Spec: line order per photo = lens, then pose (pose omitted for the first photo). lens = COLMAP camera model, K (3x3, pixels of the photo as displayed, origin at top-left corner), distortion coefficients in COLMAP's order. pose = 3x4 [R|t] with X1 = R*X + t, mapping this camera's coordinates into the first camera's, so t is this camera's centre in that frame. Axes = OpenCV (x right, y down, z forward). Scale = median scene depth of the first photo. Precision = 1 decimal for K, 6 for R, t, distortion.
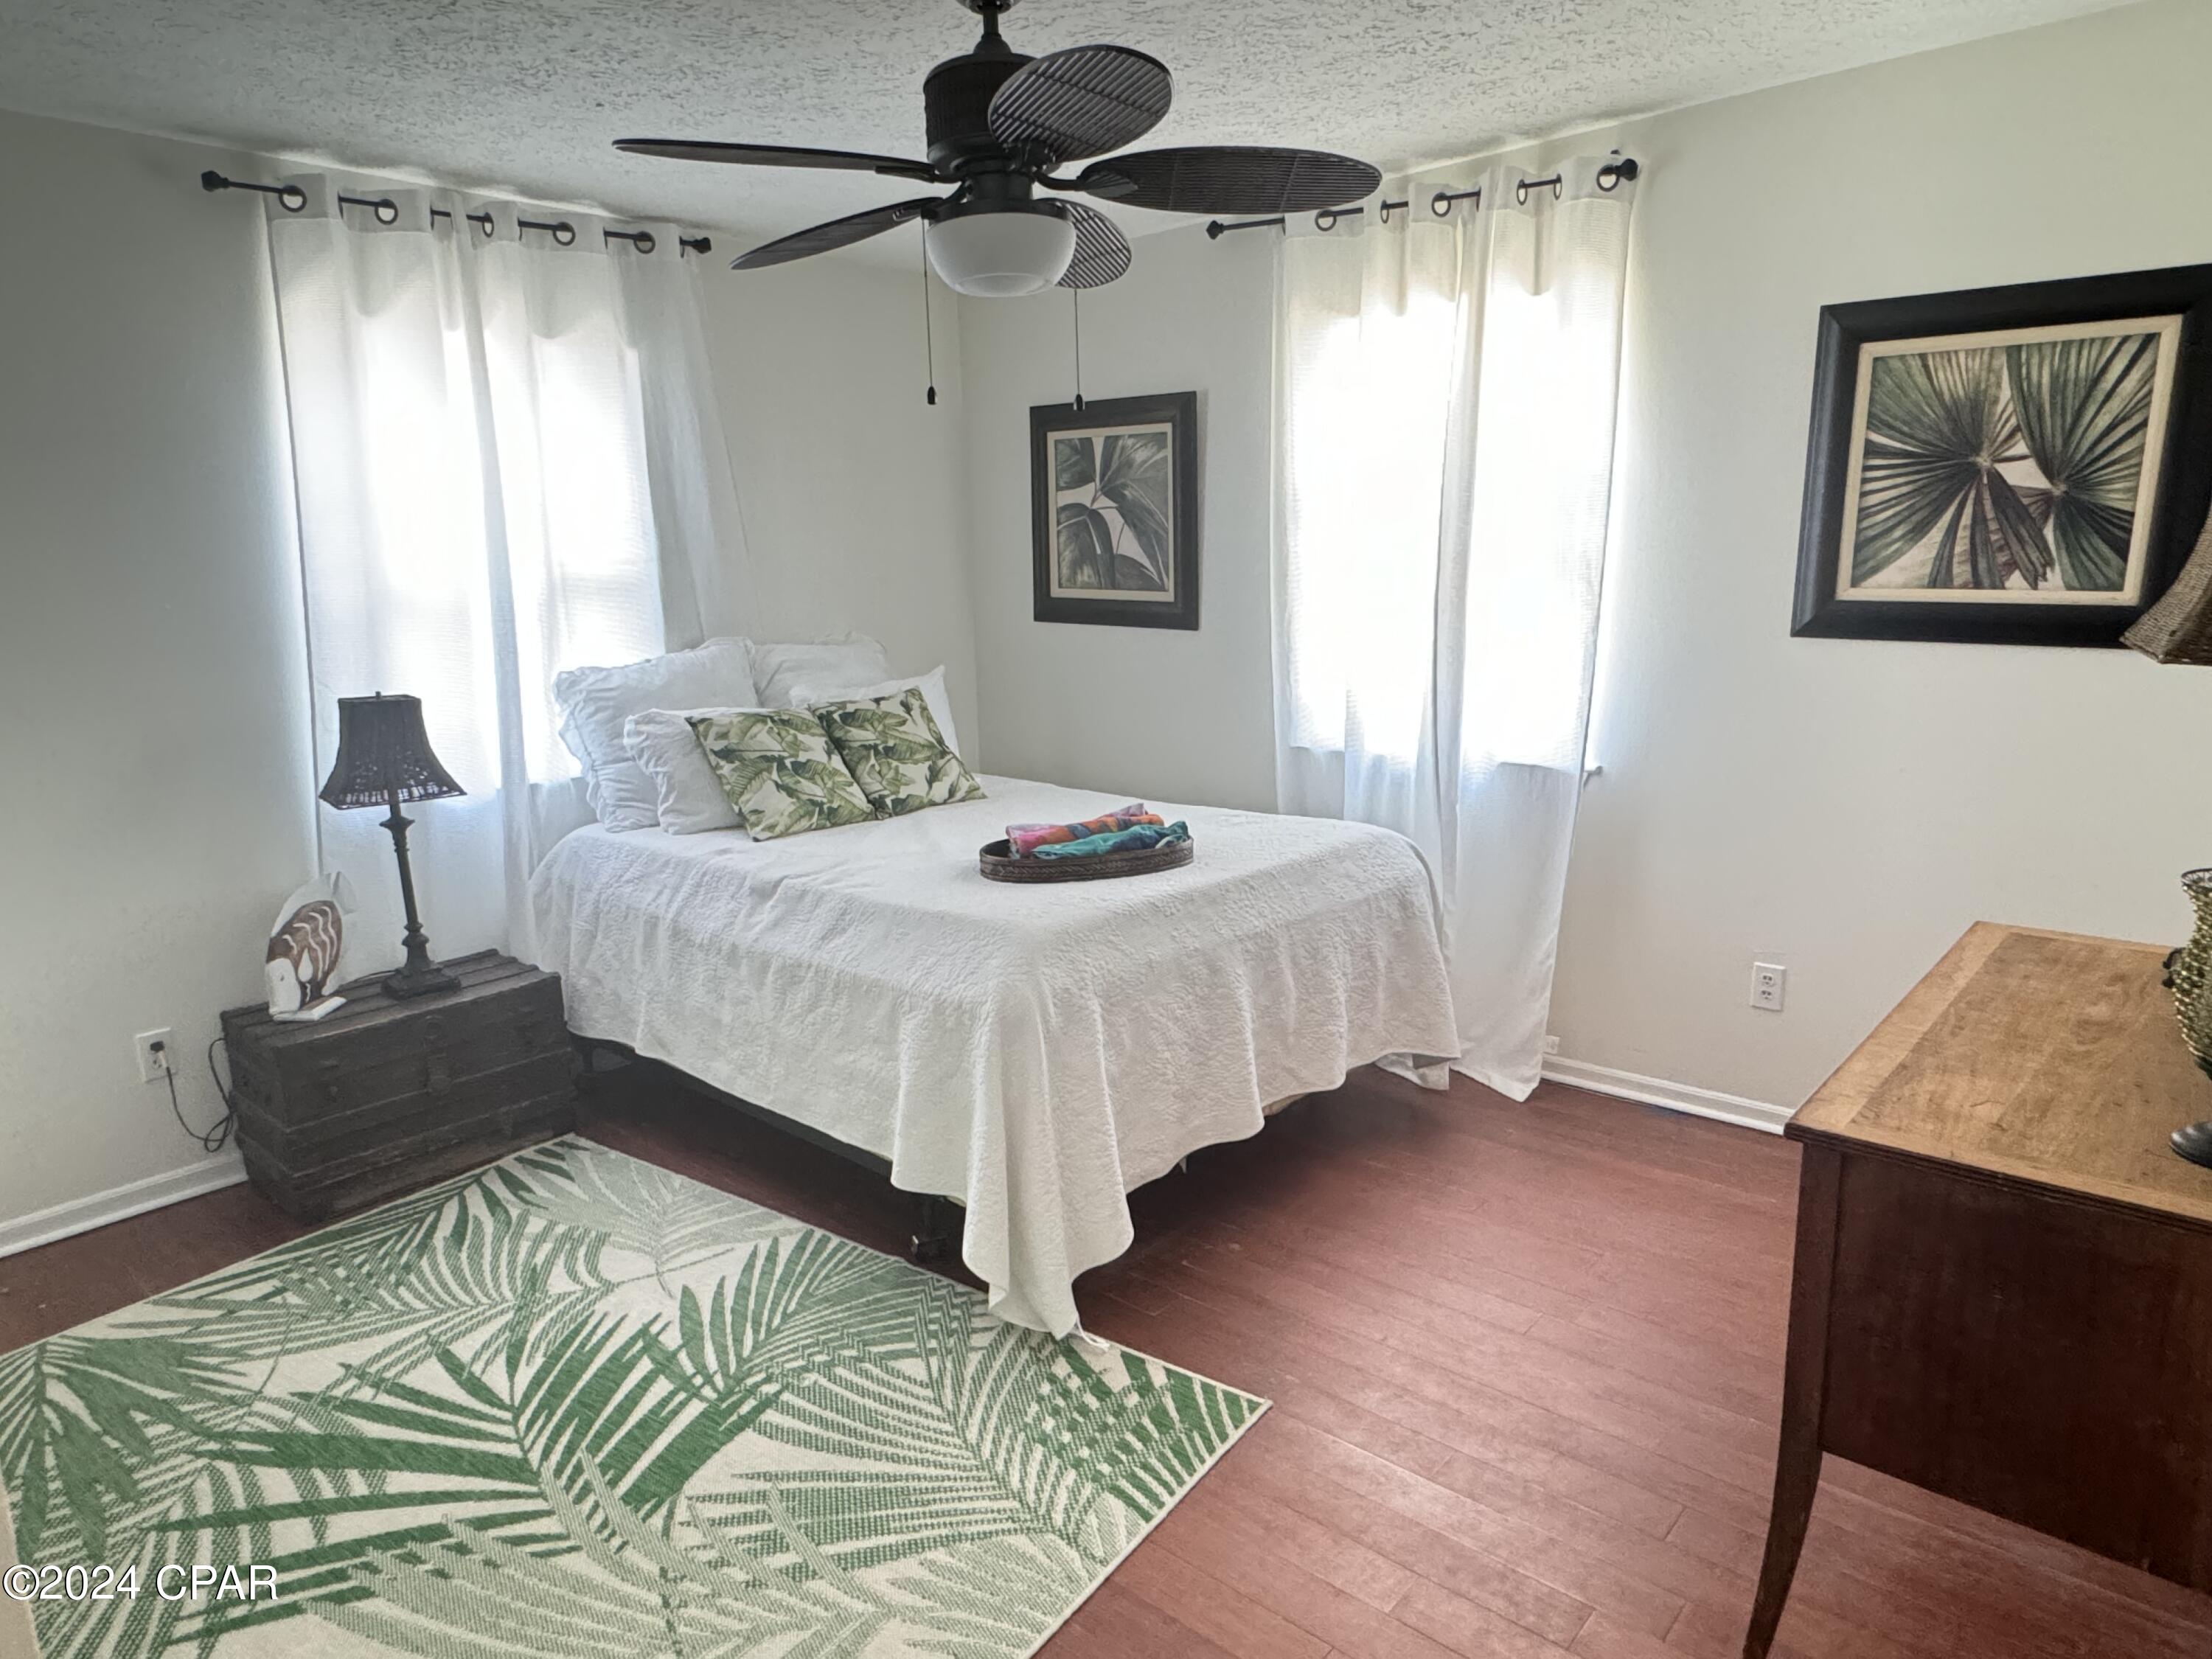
lens RADIAL K [[1371.2, 0, 1104.0], [0, 1371.2, 833.4], [0, 0, 1]] dist [-0.003897, -0.000989]
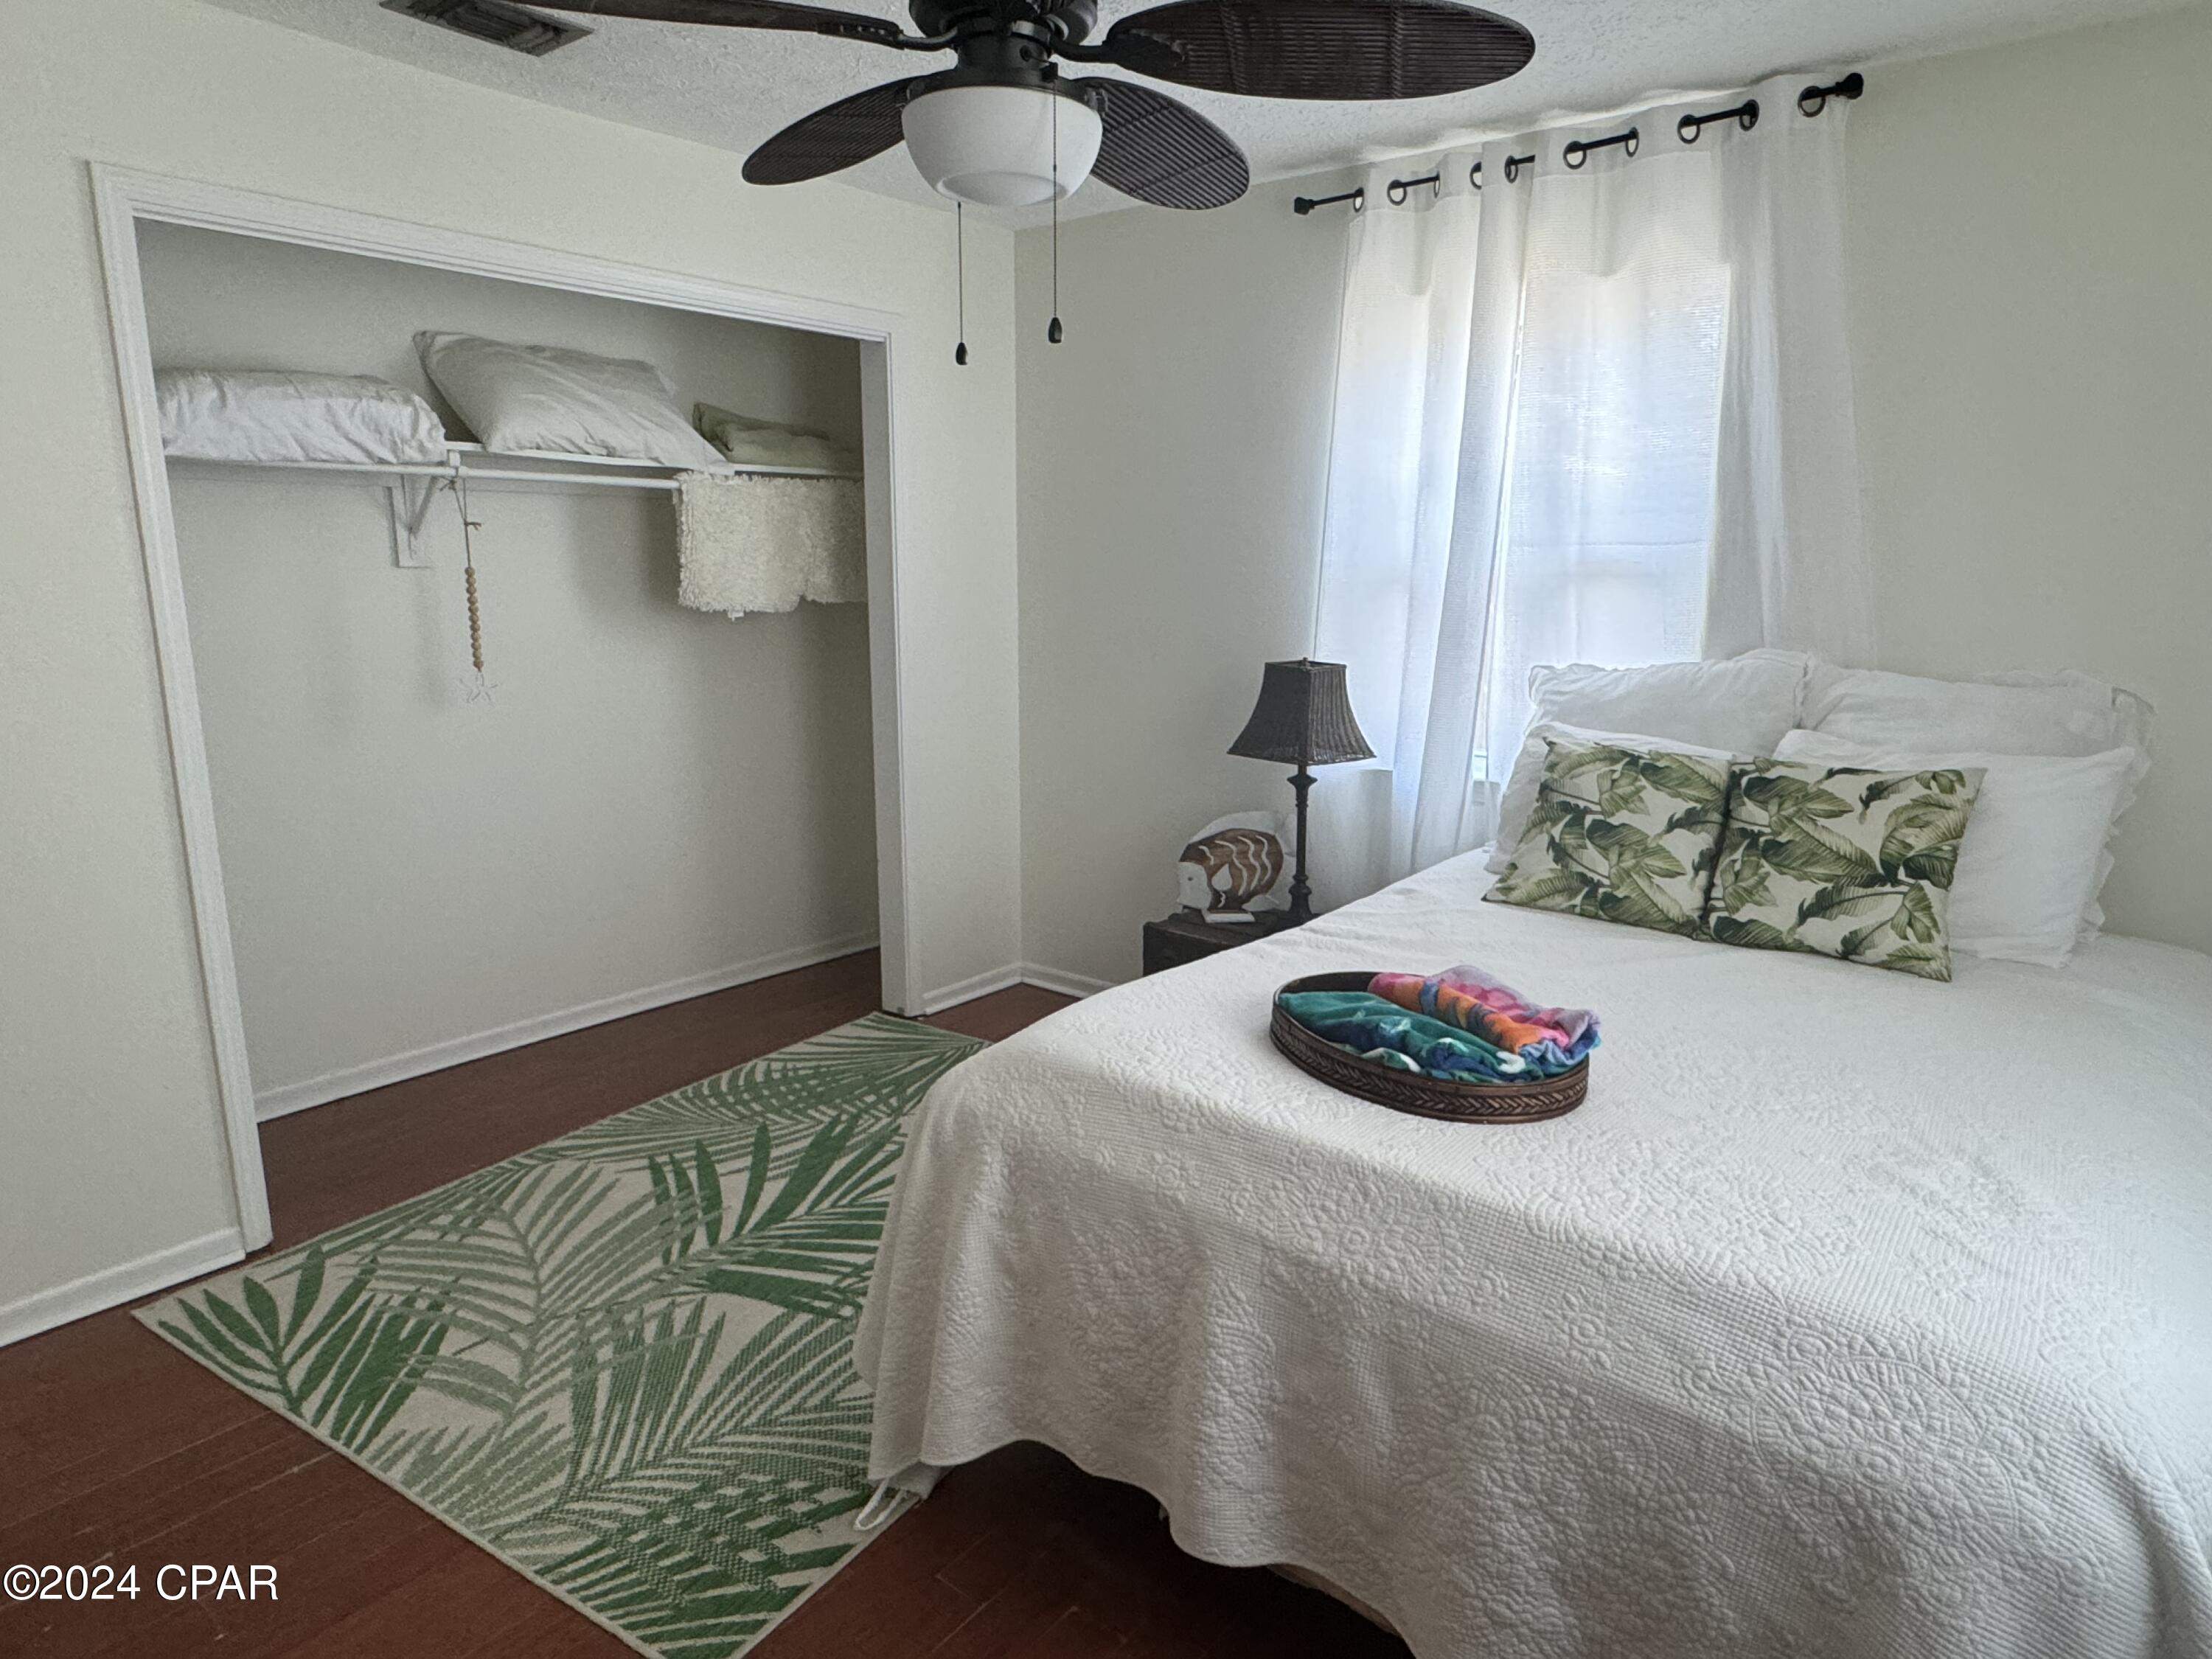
lens RADIAL K [[1371.2, 0, 1101.3], [0, 1371.2, 829.8], [0, 0, 1]] dist [-0.003897, -0.000989]
pose [[0.034010, 0.227169, -0.973261, 0.704444], [-0.197767, 0.956098, 0.216252, -0.225148], [0.979659, 0.185124, 0.077443, 1.002773]]
